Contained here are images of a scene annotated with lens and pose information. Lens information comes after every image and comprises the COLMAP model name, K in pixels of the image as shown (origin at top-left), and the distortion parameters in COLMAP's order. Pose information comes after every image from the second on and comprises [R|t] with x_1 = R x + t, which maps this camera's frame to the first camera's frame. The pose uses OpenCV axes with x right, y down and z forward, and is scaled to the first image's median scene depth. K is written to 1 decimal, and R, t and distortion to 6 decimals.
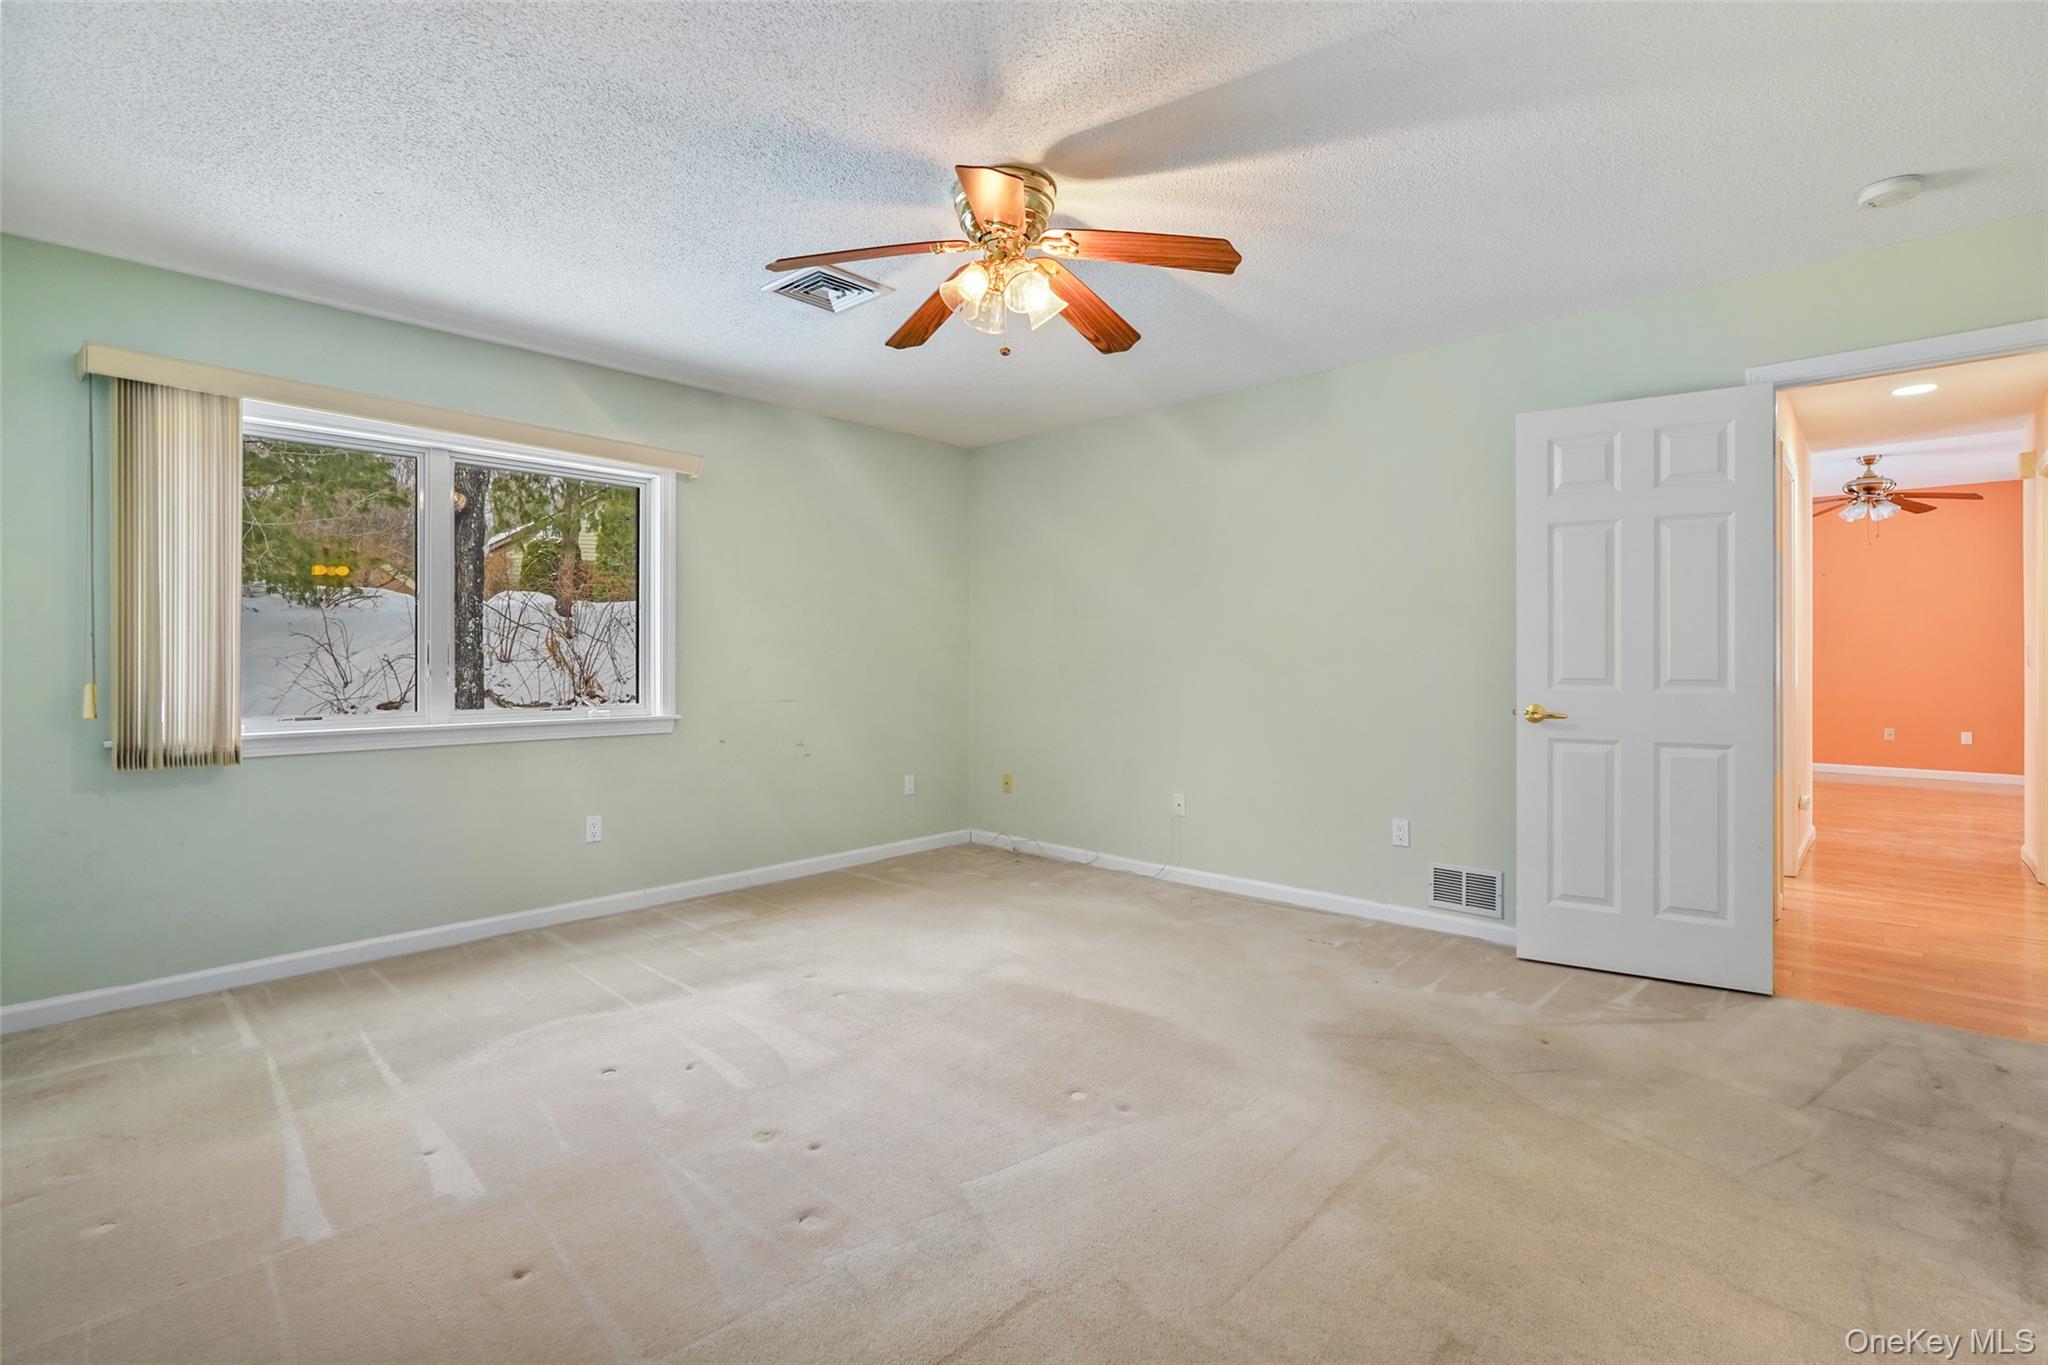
lens RADIAL K [[932.5, 0, 1018.9], [0, 932.5, 686.0], [0, 0, 1]] dist [-0.005224, 0.000032]
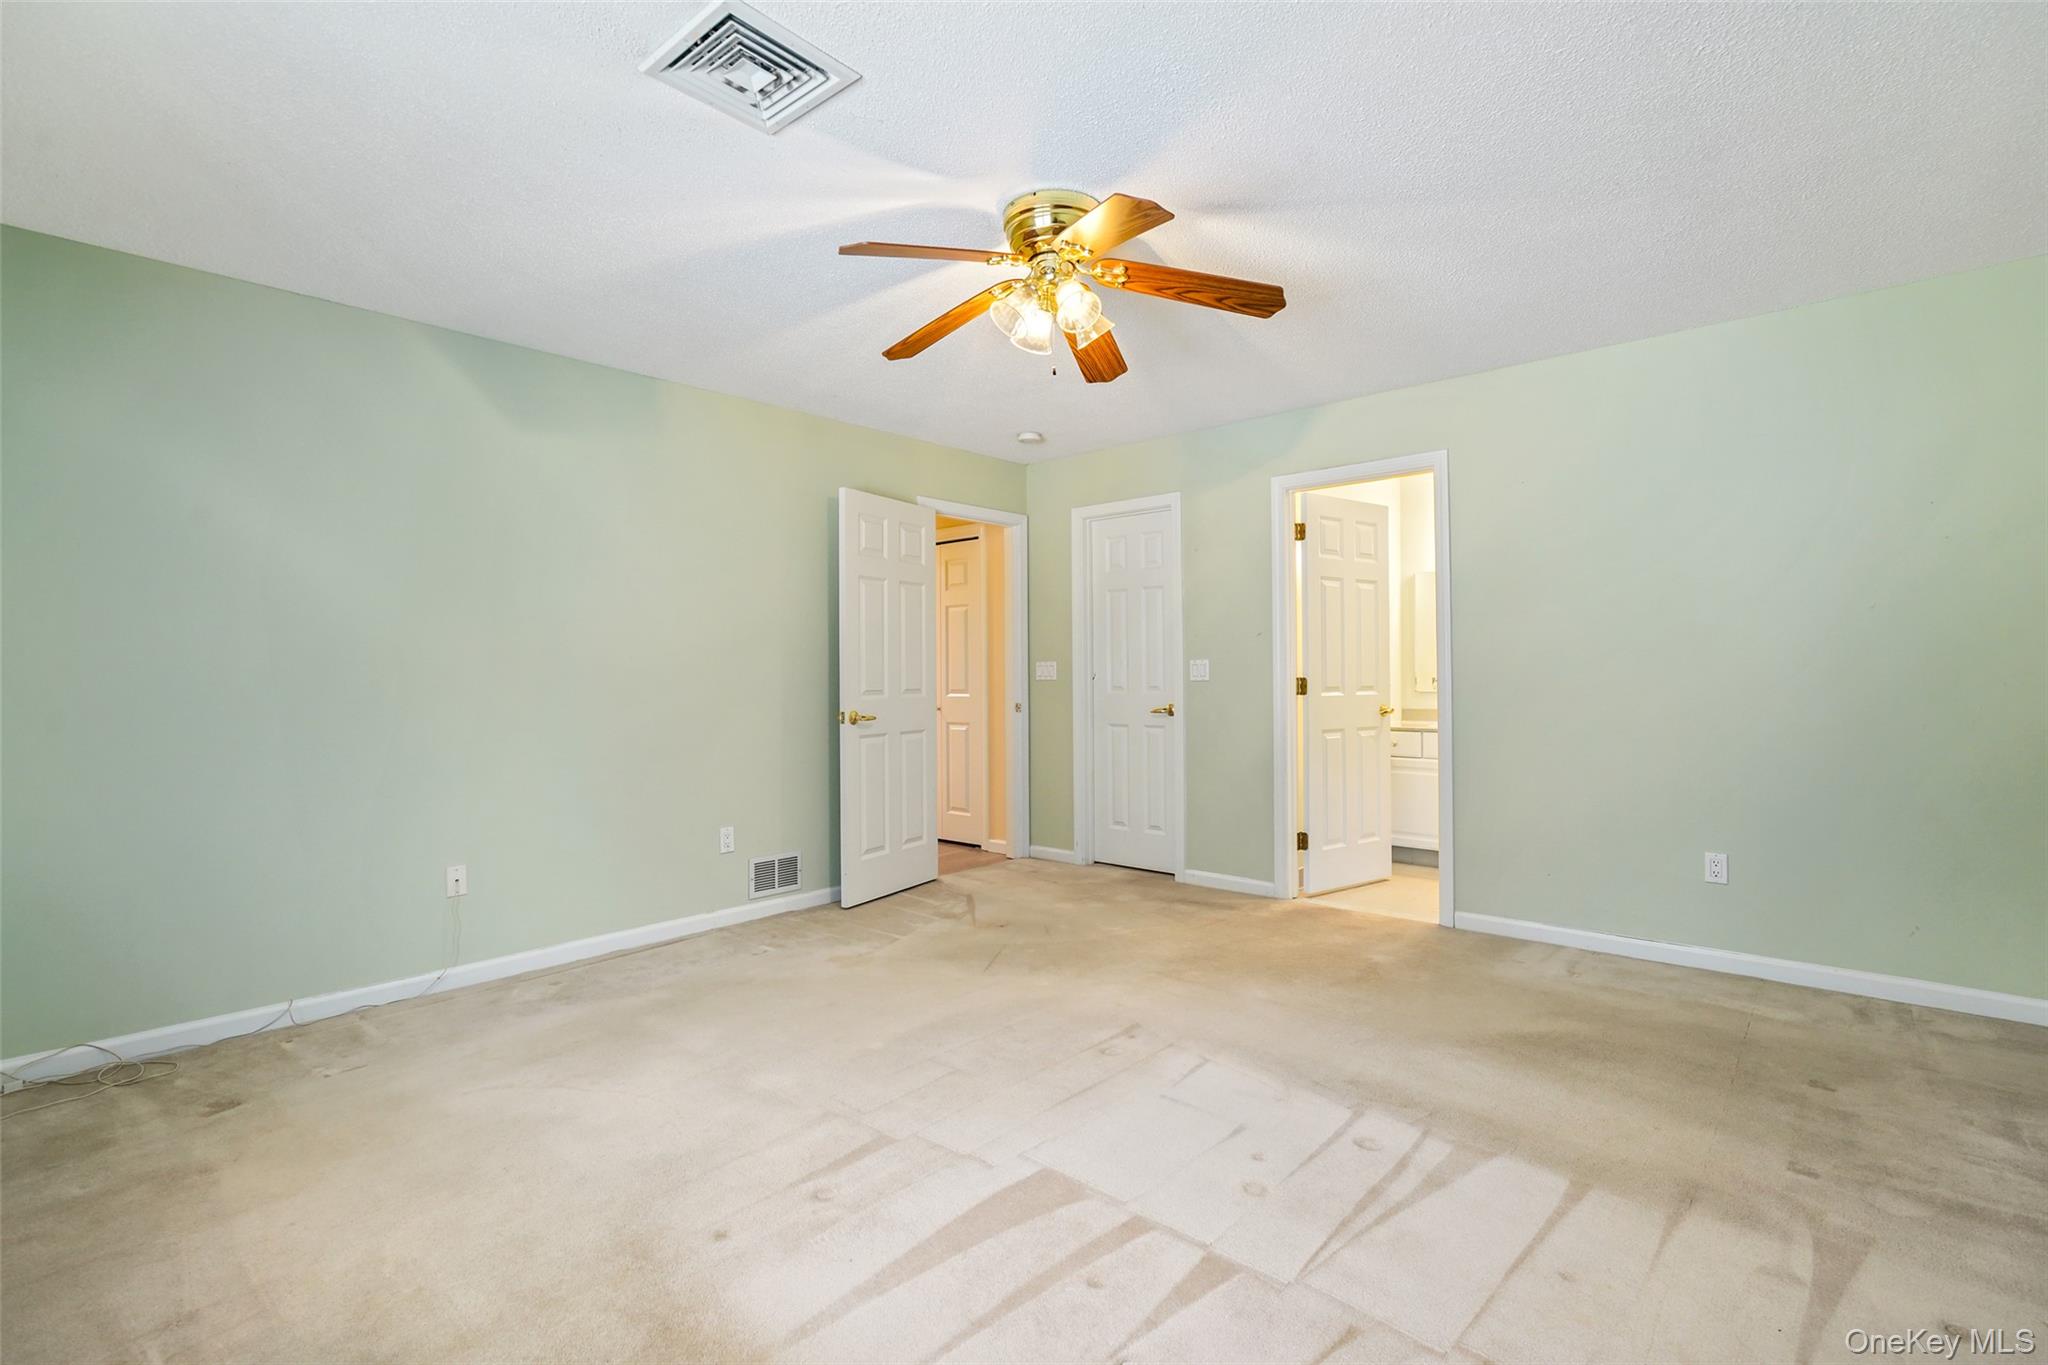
lens RADIAL K [[932.5, 0, 1018.9], [0, 932.5, 686.0], [0, 0, 1]] dist [-0.005224, 0.000032]
pose [[-0.028935, -0.009384, 0.999537, -0.767428], [0.032105, 0.999431, 0.010312, -0.020765], [-0.999066, 0.032389, -0.028617, 0.804278]]
